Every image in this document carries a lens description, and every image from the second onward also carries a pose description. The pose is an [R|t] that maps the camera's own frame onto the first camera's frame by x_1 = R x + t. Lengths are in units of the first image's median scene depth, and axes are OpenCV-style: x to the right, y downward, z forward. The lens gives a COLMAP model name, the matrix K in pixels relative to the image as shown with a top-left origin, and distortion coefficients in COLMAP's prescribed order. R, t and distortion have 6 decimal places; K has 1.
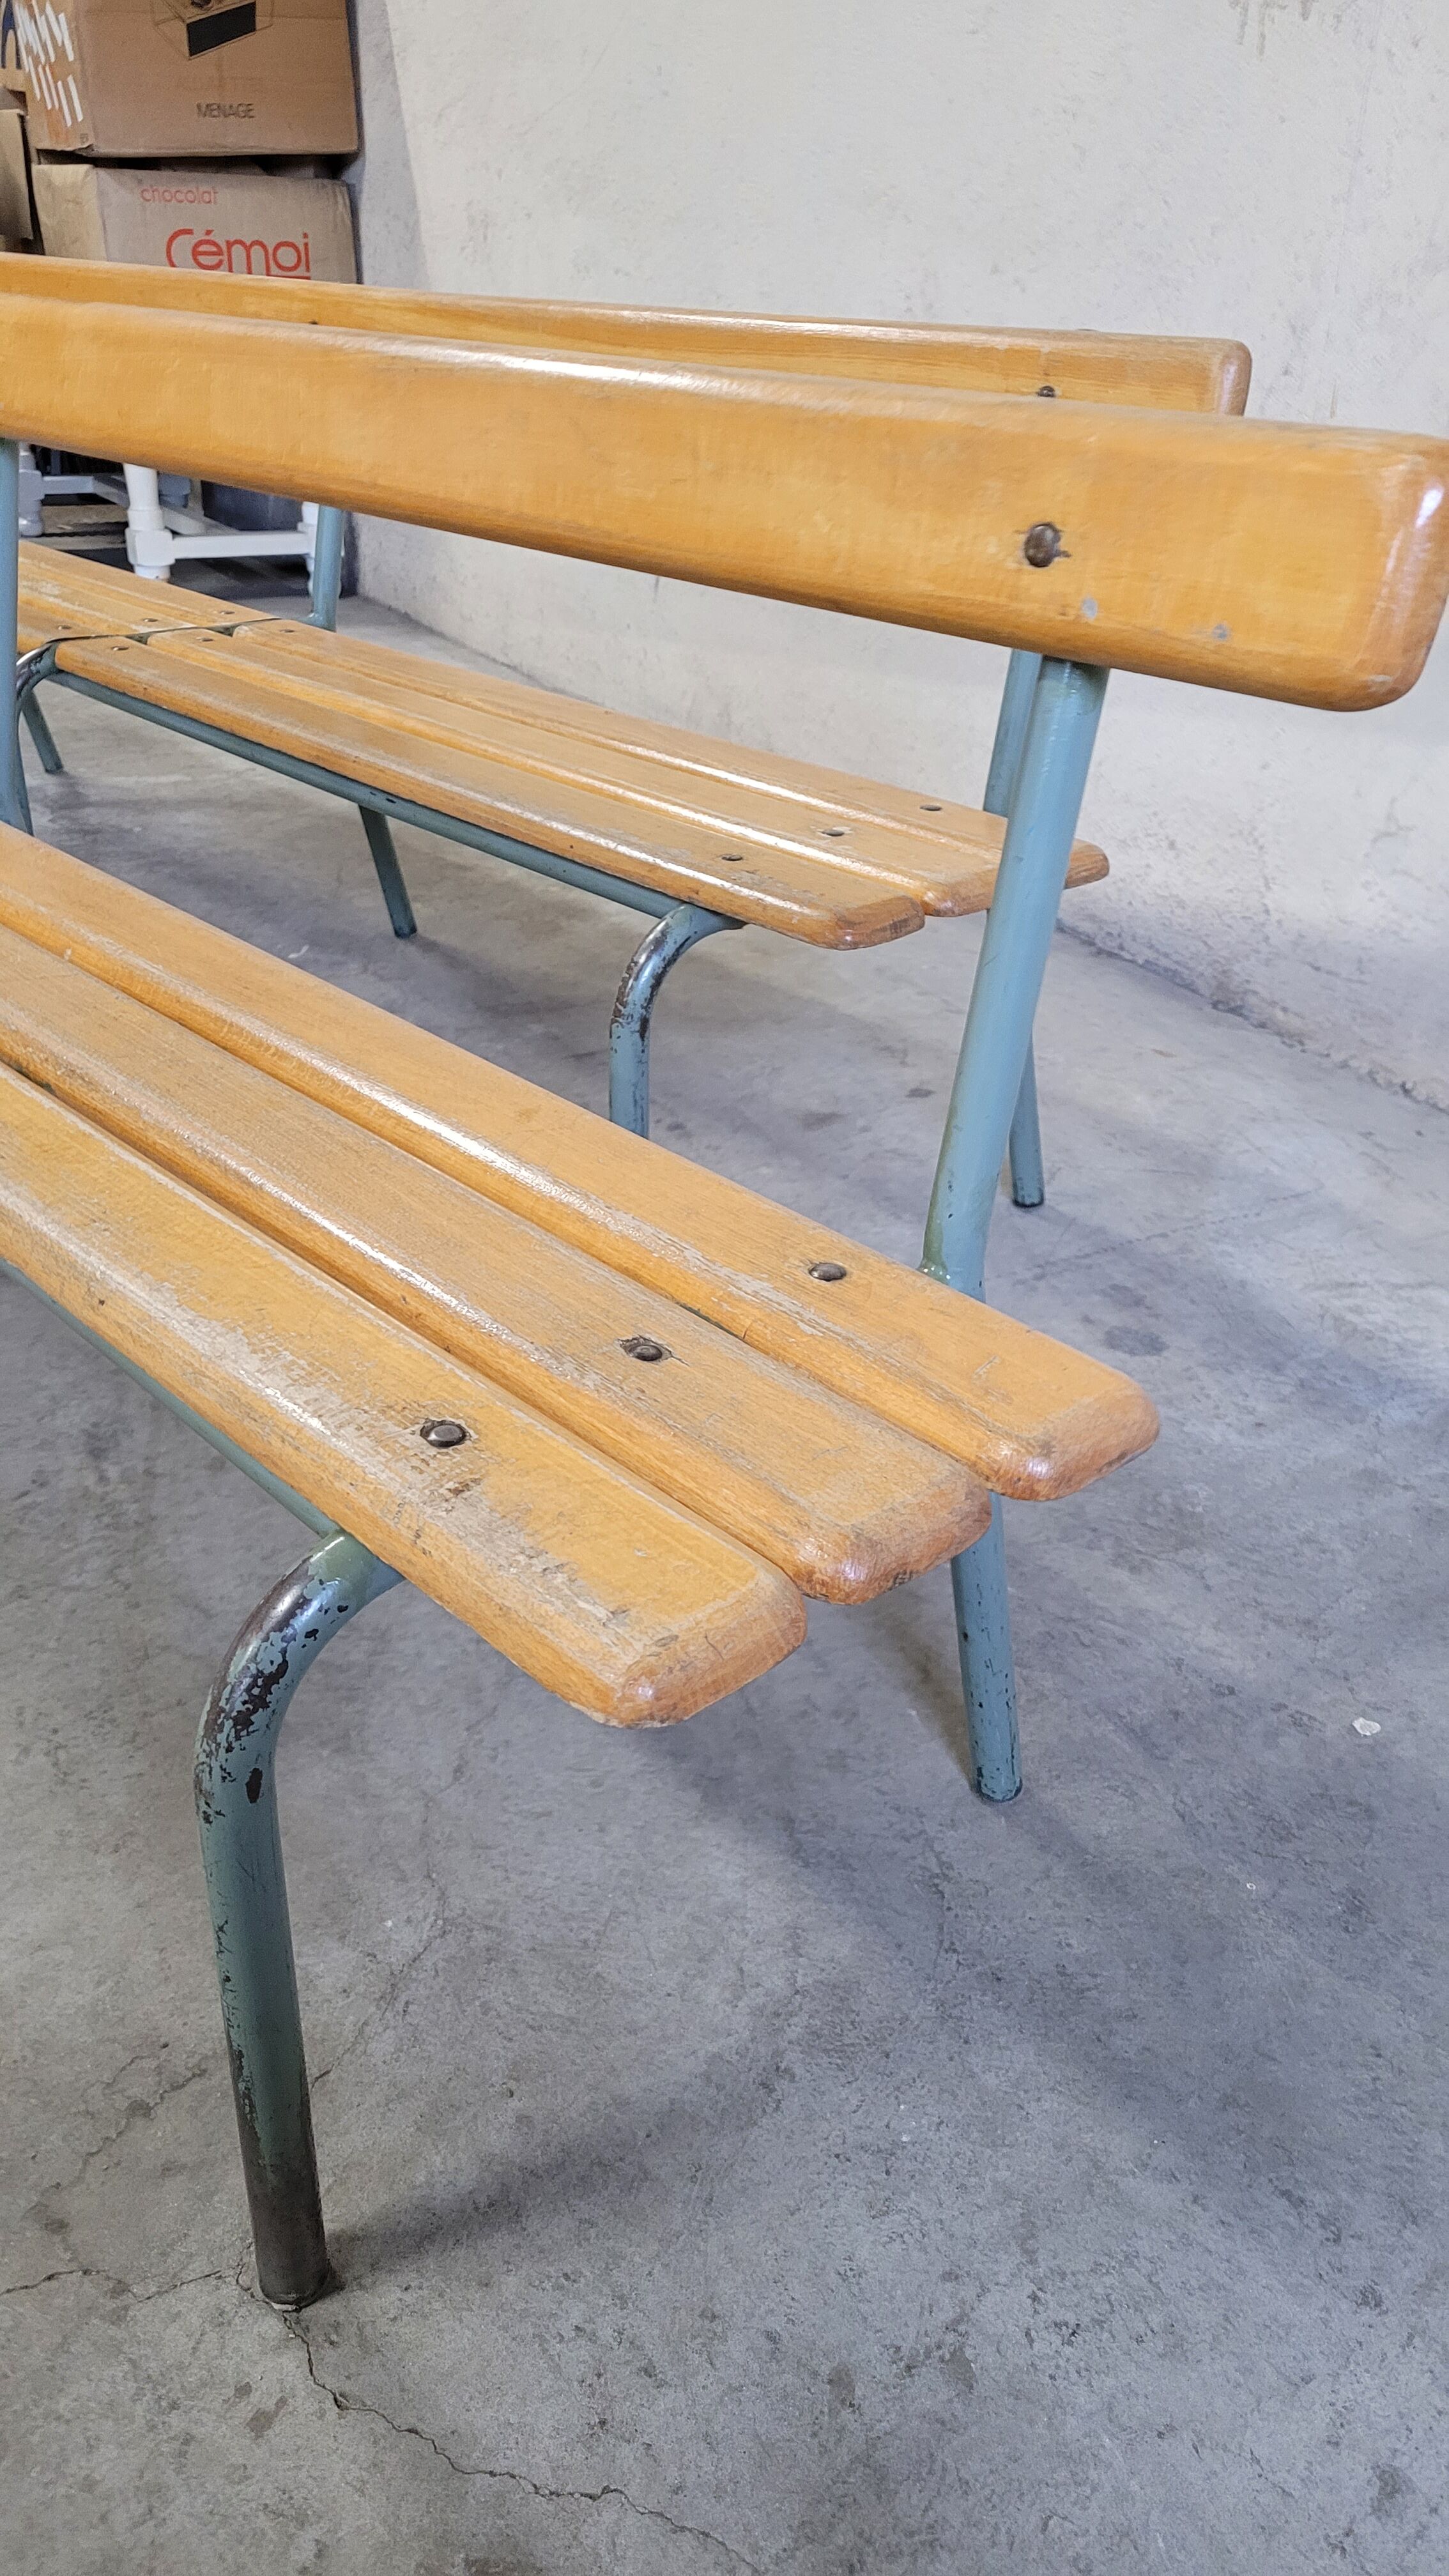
lens RADIAL K [[1931.5, 0, 725.6], [0, 1931.5, 1286.7], [0, 0, 1]] dist [0.058164, -0.036406]
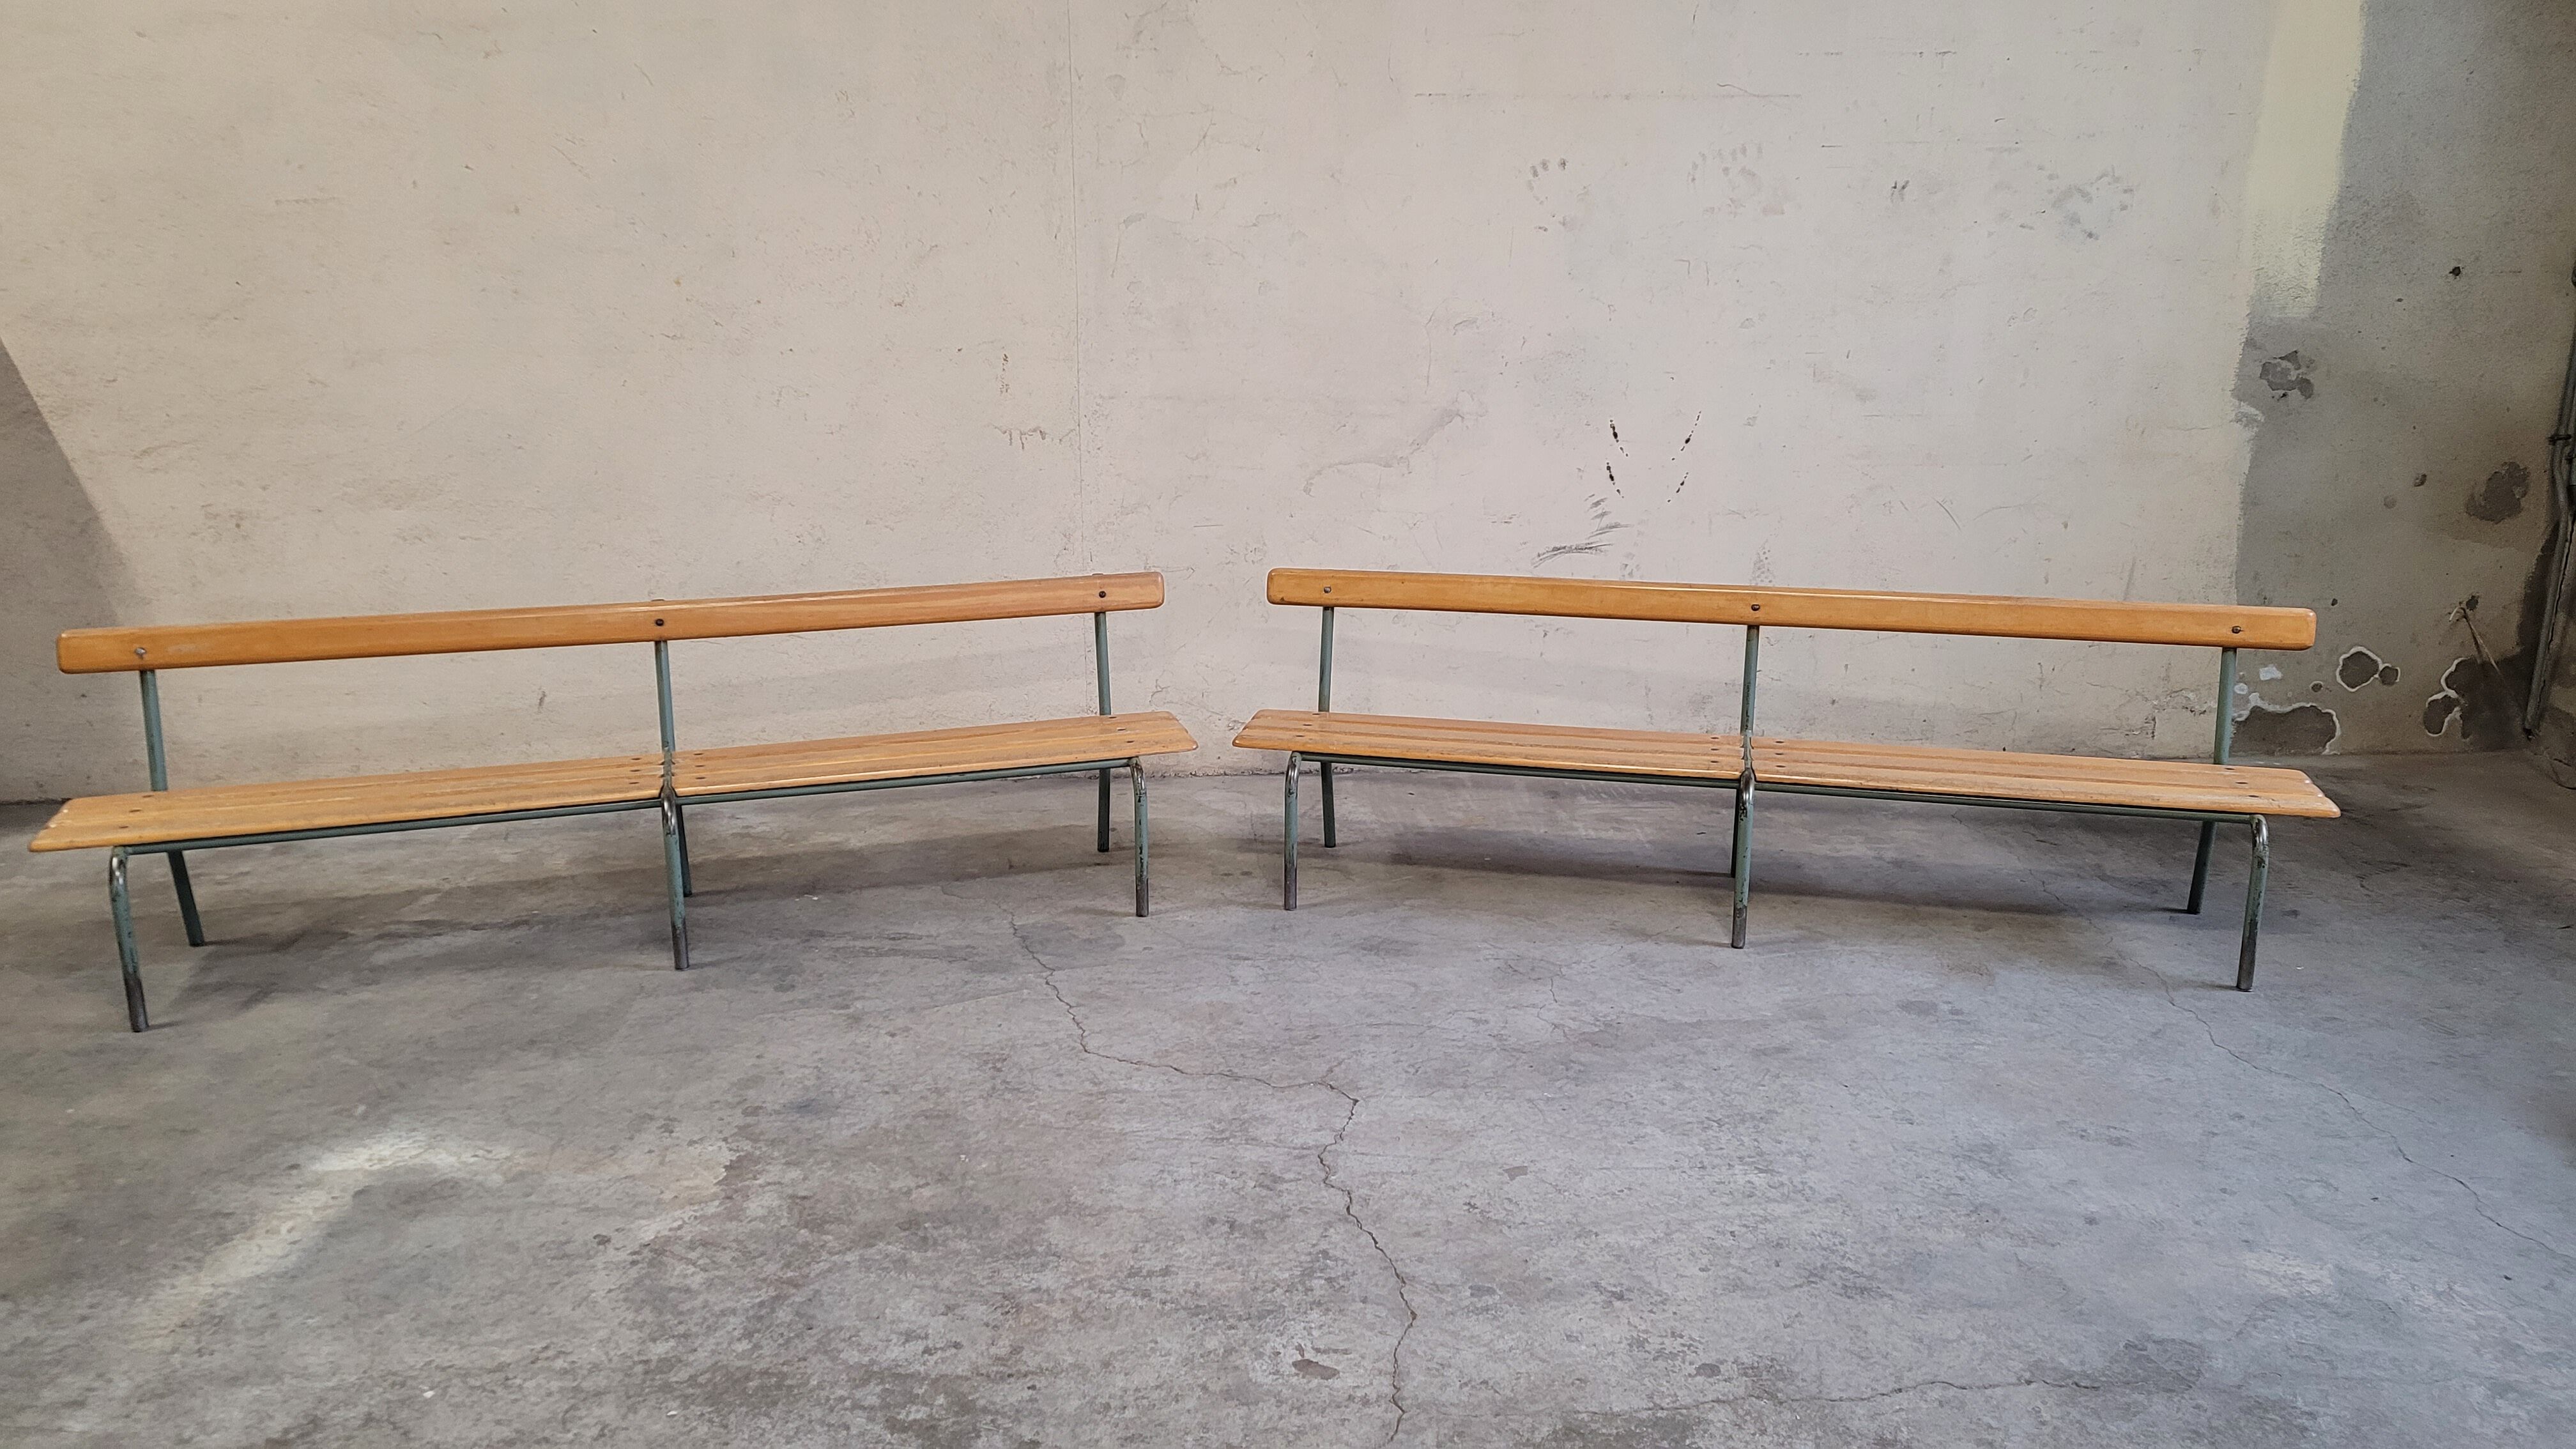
lens RADIAL K [[1931.5, 0, 1269.5], [0, 1931.5, 683.5], [0, 0, 1]] dist [0.058164, -0.036406]
pose [[0.420752, -0.245822, 0.873235, -2.072339], [0.446085, 0.894234, 0.036795, -0.286654], [-0.789921, 0.374055, 0.485908, -0.475382]]
